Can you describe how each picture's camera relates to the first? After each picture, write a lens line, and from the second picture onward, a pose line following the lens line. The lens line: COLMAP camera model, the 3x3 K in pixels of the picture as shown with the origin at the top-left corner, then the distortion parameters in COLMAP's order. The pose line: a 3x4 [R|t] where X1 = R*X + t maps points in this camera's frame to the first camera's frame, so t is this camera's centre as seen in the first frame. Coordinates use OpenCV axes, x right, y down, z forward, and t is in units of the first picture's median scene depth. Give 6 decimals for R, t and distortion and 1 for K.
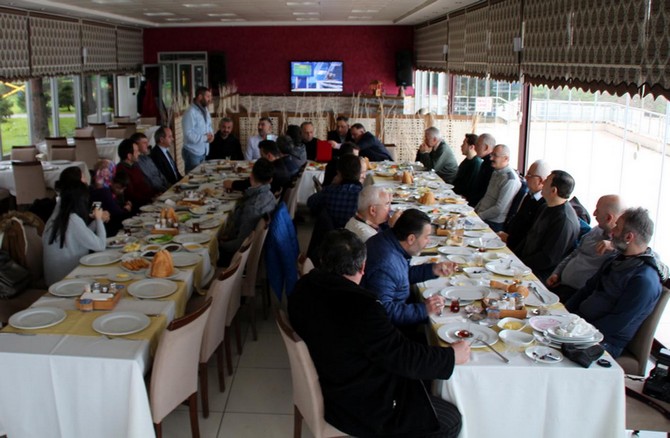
lens RADIAL K [[670.5, 0, 294.6], [0, 670.5, 187.7], [0, 0, 1]] dist [-0.148482, 0.118031]
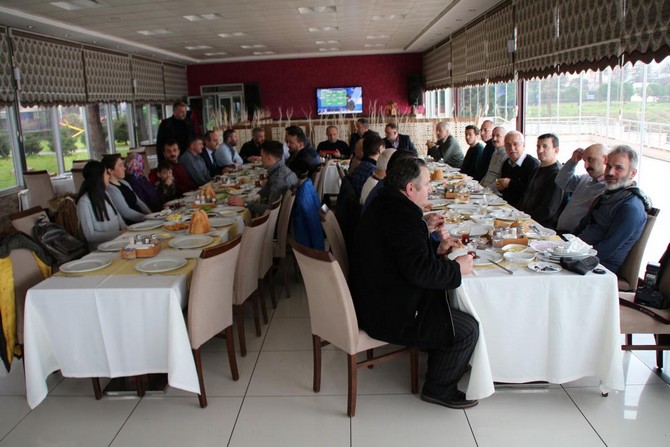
lens RADIAL K [[577.8, 0, 335.0], [0, 577.8, 223.5], [0, 0, 1]] dist [-0.152570, 0.123382]
pose [[0.998978, -0.043370, 0.012746, 0.007206], [0.043134, 0.998902, 0.018267, 0.052240], [-0.013525, -0.017699, 0.999752, 0.018510]]
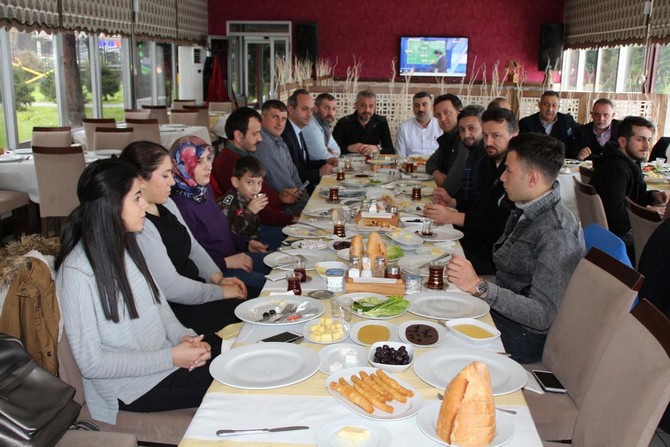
lens RADIAL K [[730.0, 0, 335.0], [0, 730.0, 223.5], [0, 0, 1]] dist [-0.008779, 0.037559]
pose [[0.999676, 0.020706, -0.014827, -0.128249], [-0.020244, 0.999325, 0.030652, 0.005045], [0.015452, -0.030342, 0.999420, 0.299286]]
